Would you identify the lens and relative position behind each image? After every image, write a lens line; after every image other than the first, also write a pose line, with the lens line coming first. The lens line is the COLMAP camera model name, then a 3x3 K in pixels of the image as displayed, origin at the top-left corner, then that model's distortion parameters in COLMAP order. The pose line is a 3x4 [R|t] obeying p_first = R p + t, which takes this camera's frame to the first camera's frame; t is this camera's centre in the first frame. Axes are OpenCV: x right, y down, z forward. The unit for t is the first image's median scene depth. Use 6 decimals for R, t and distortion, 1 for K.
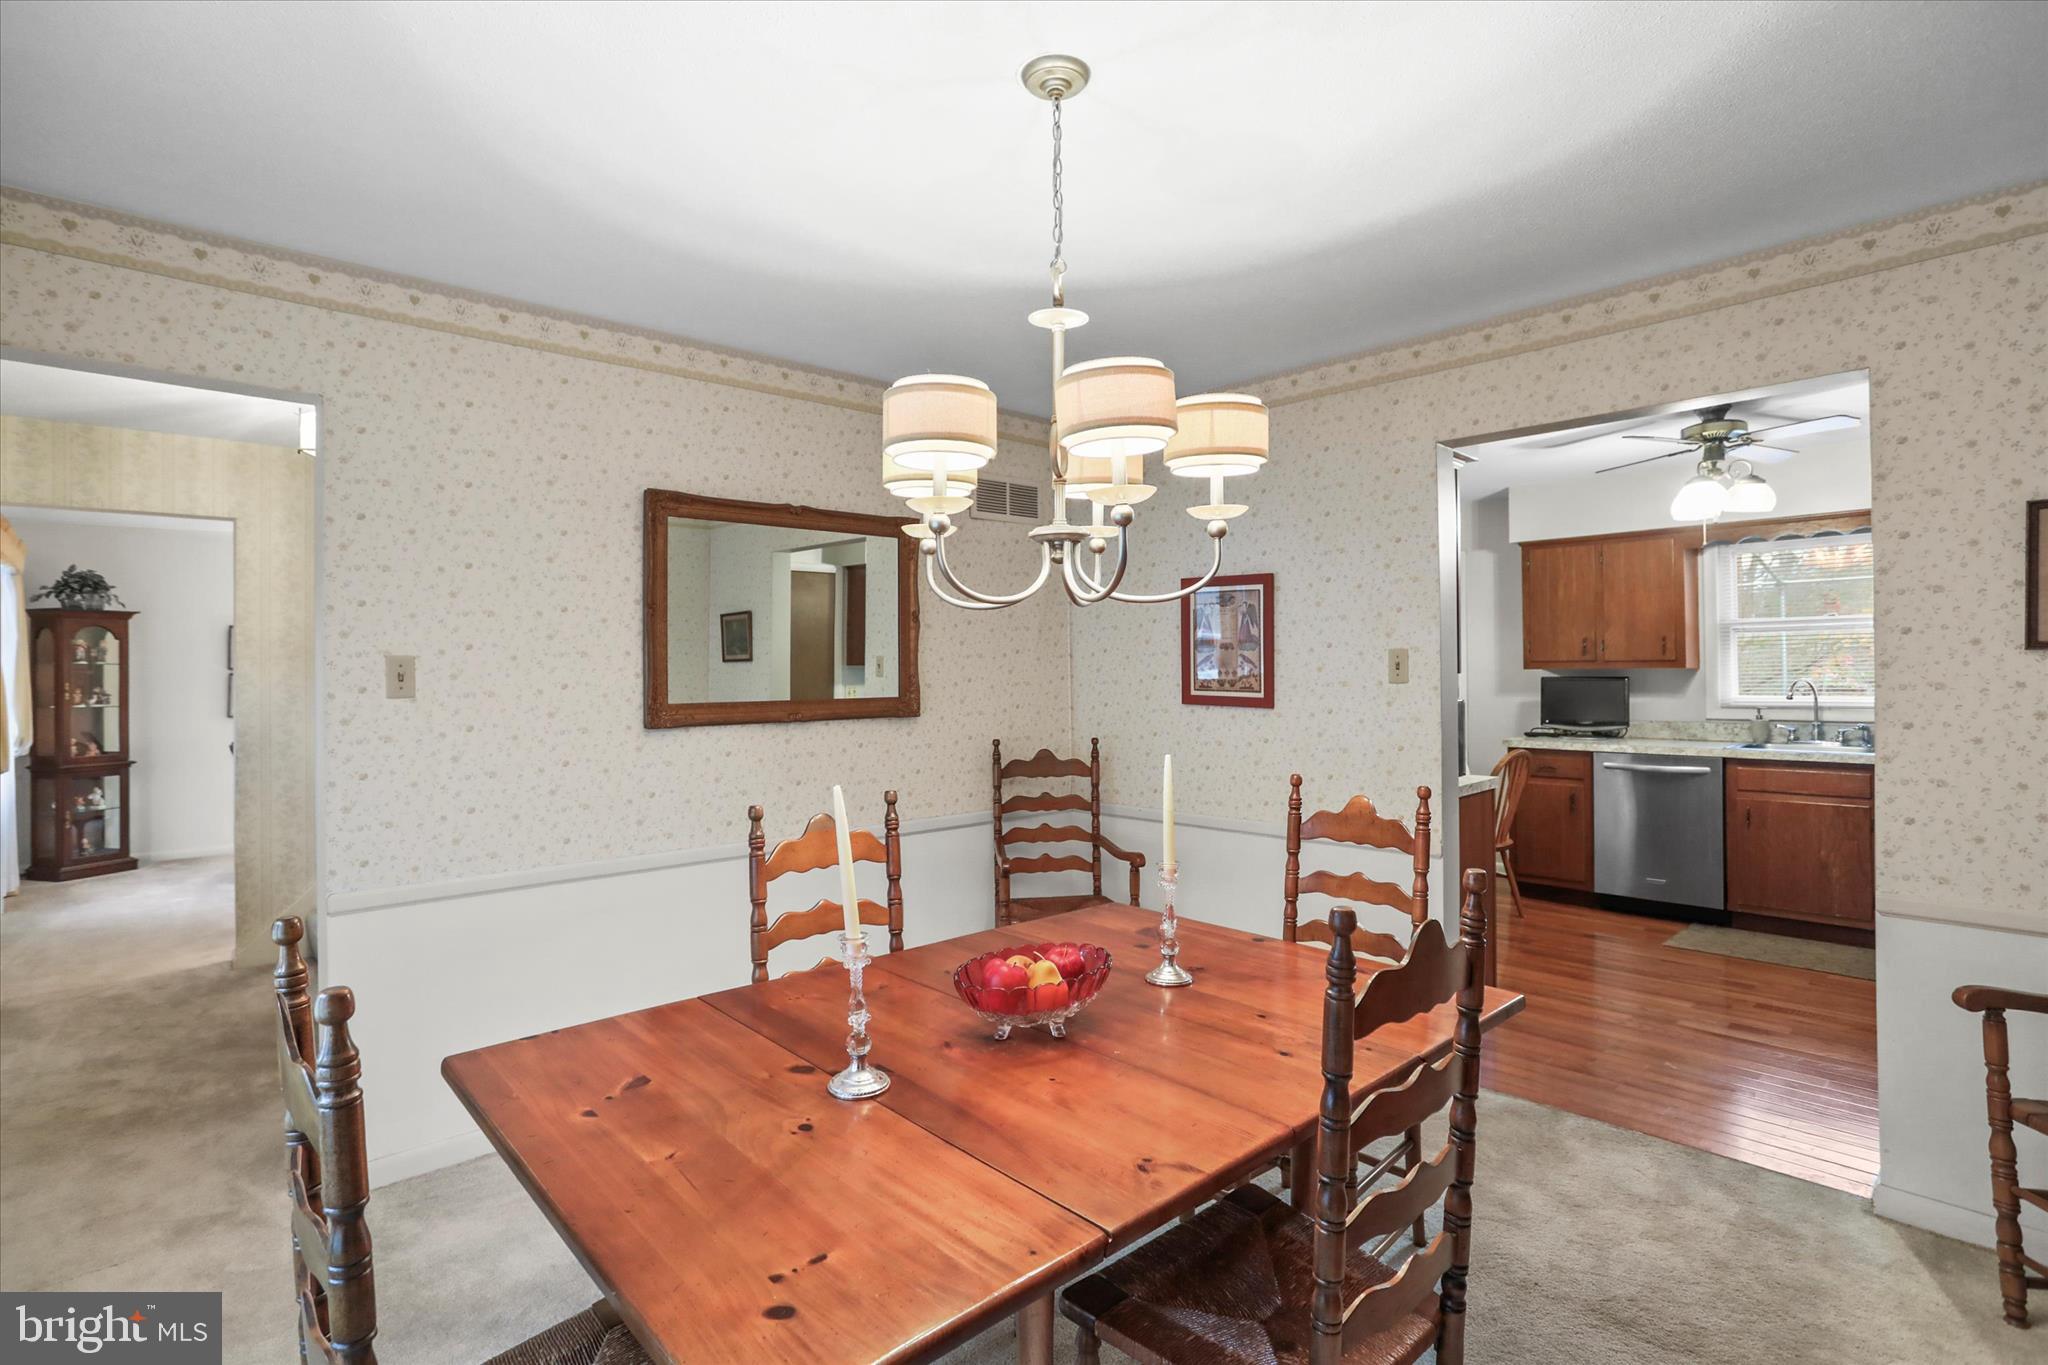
lens RADIAL K [[996.5, 0, 1006.1], [0, 996.5, 661.4], [0, 0, 1]] dist [-0.040342, 0.016743]
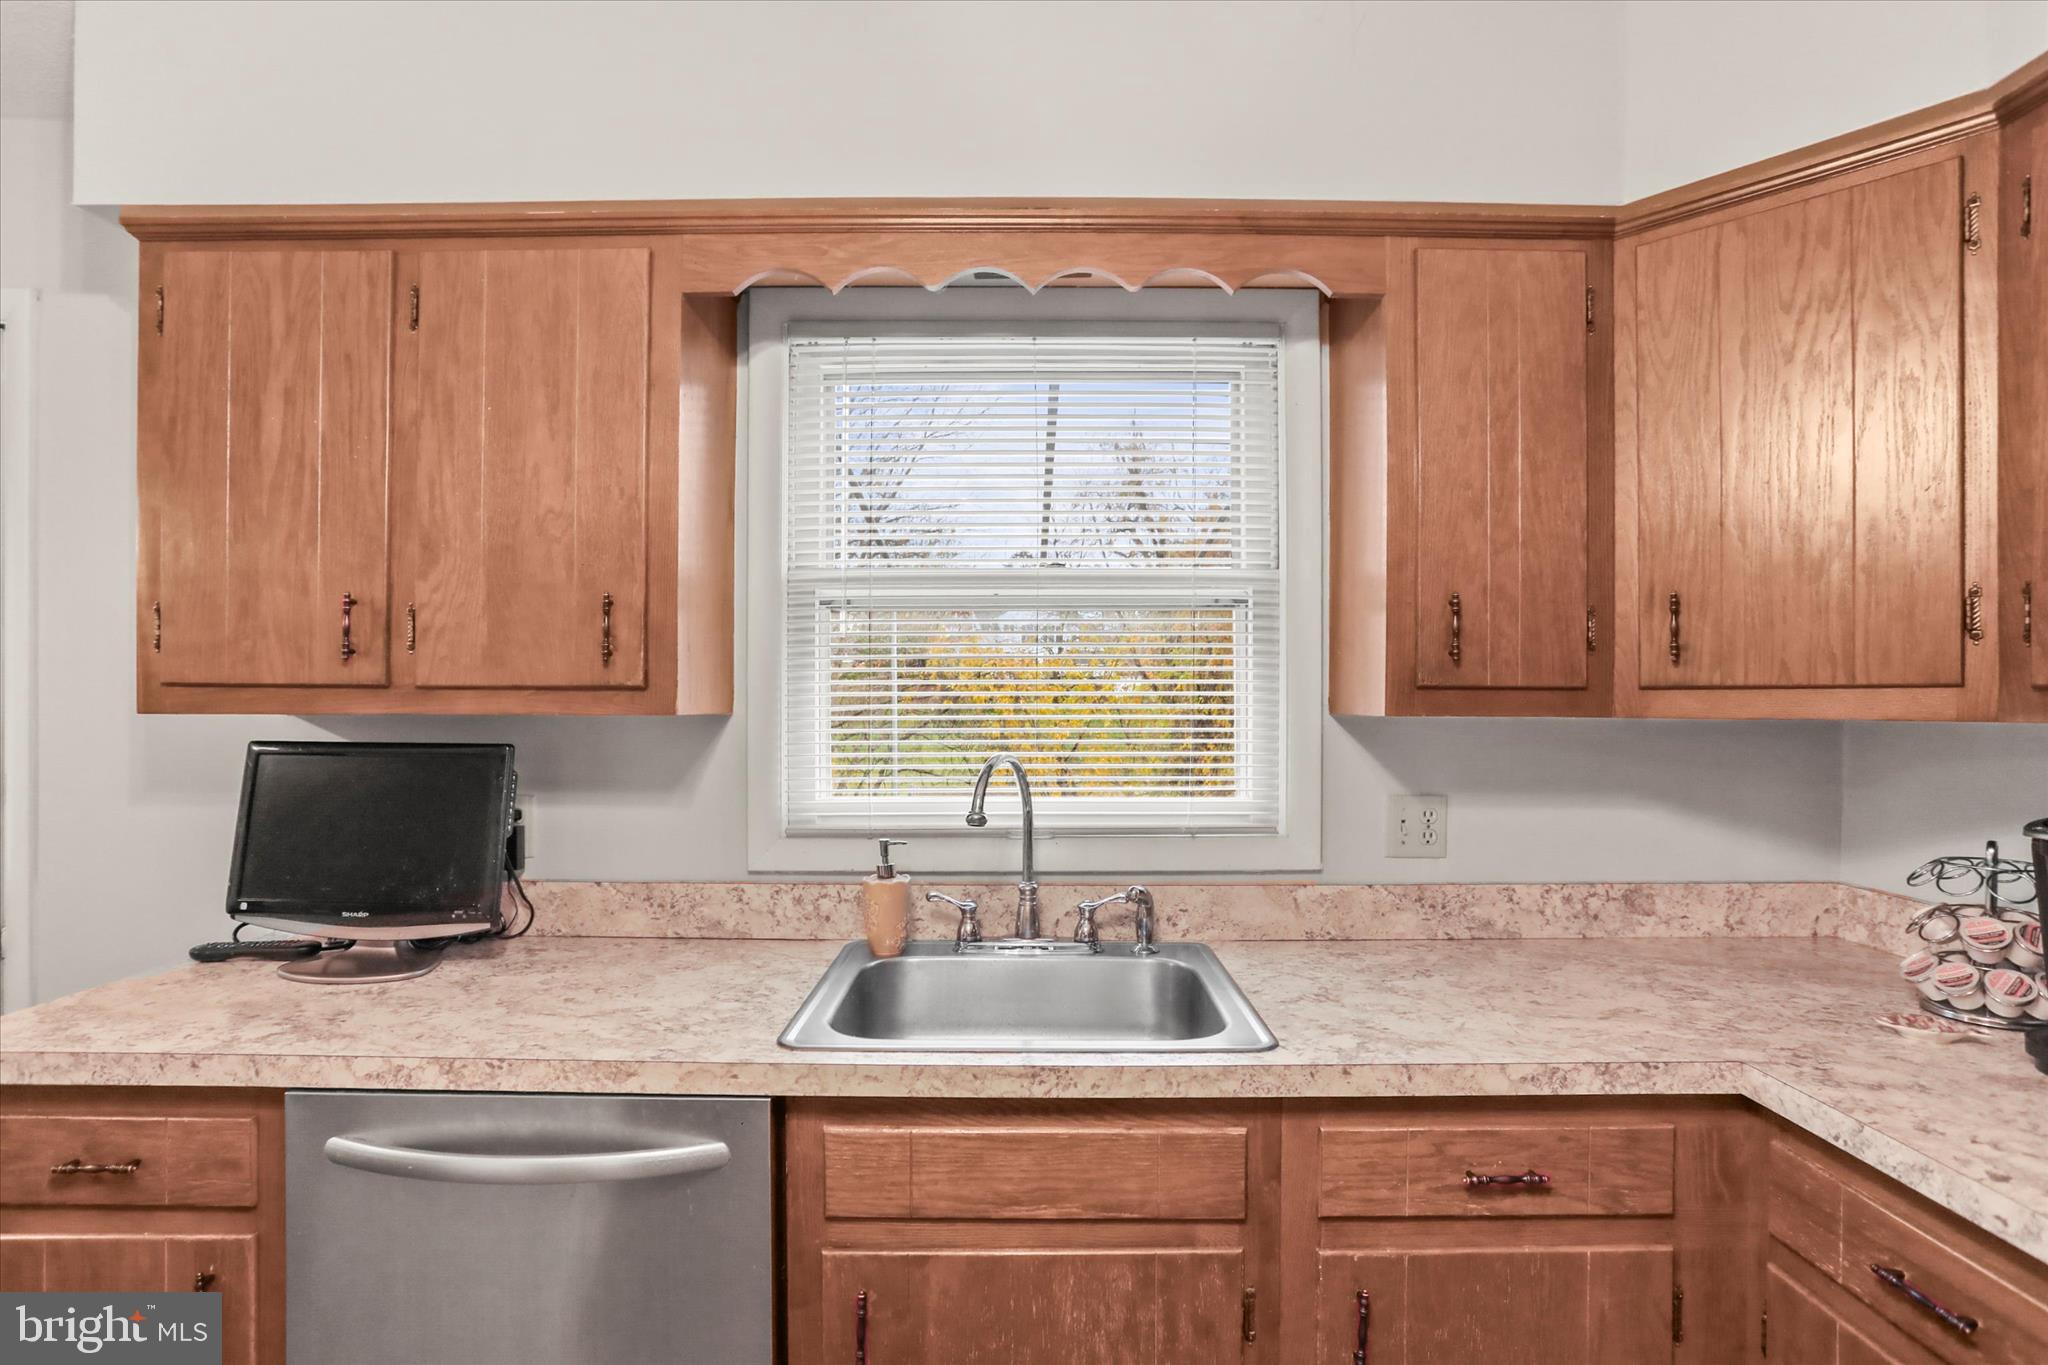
lens RADIAL K [[996.5, 0, 1011.7], [0, 996.5, 706.5], [0, 0, 1]] dist [-0.040342, 0.016743]
pose [[0.684166, 0.008892, 0.729272, 0.538321], [-0.011669, 0.999931, -0.001246, 0.003706], [-0.729233, -0.007657, 0.684223, 0.718215]]
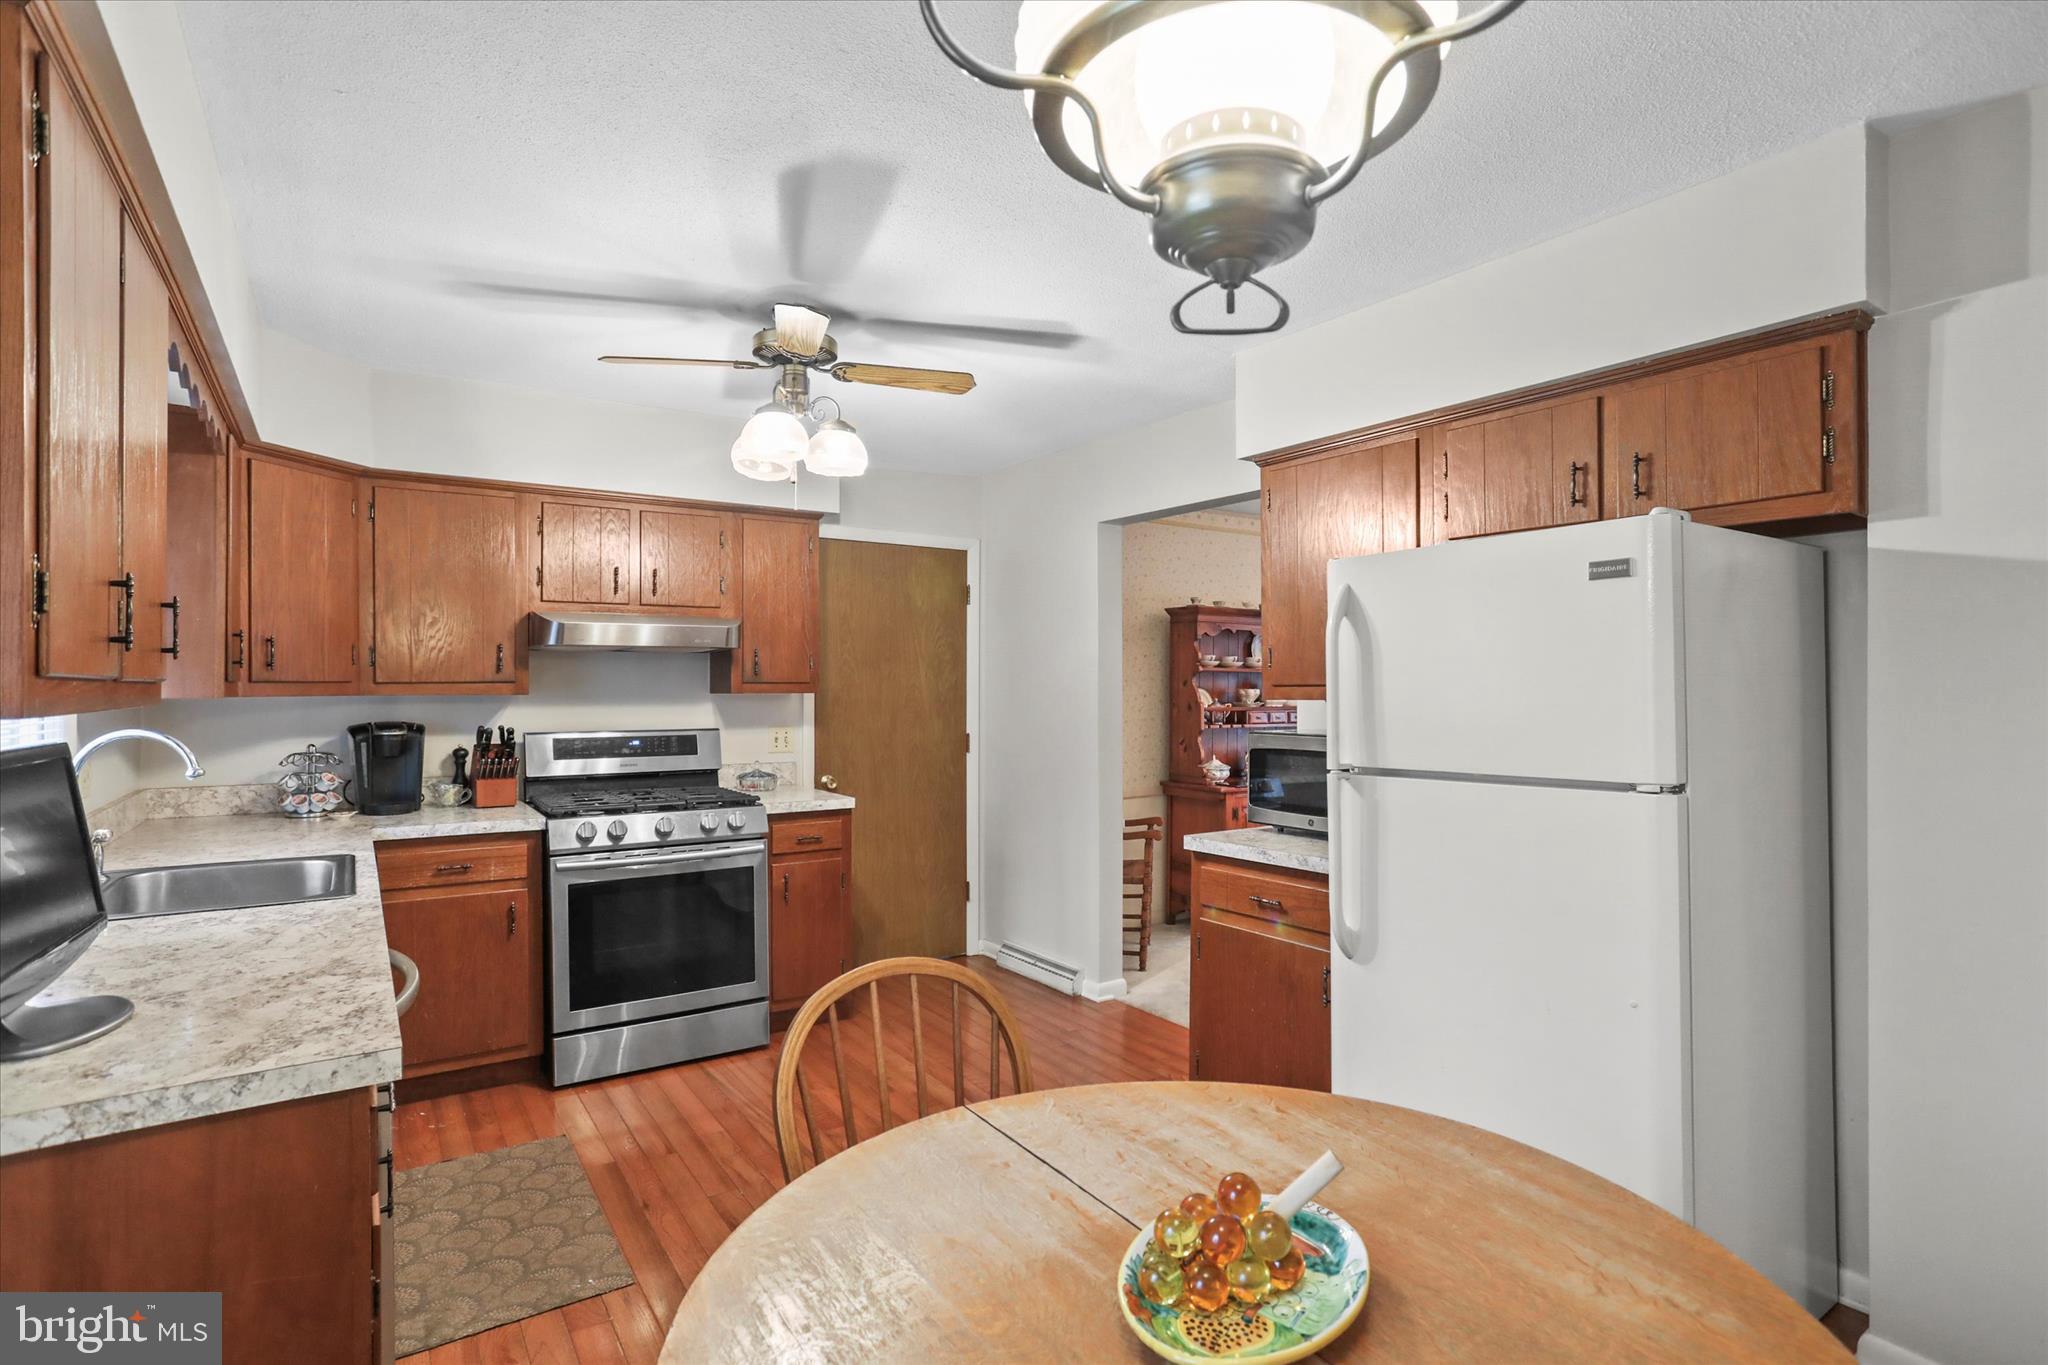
lens RADIAL K [[996.5, 0, 1023.5], [0, 996.5, 680.6], [0, 0, 1]] dist [-0.040342, 0.016743]
pose [[-0.989203, 0.011779, 0.146076, 0.356581], [0.010673, 0.999908, -0.008353, 0.004642], [-0.146160, -0.006704, -0.989238, 1.243821]]
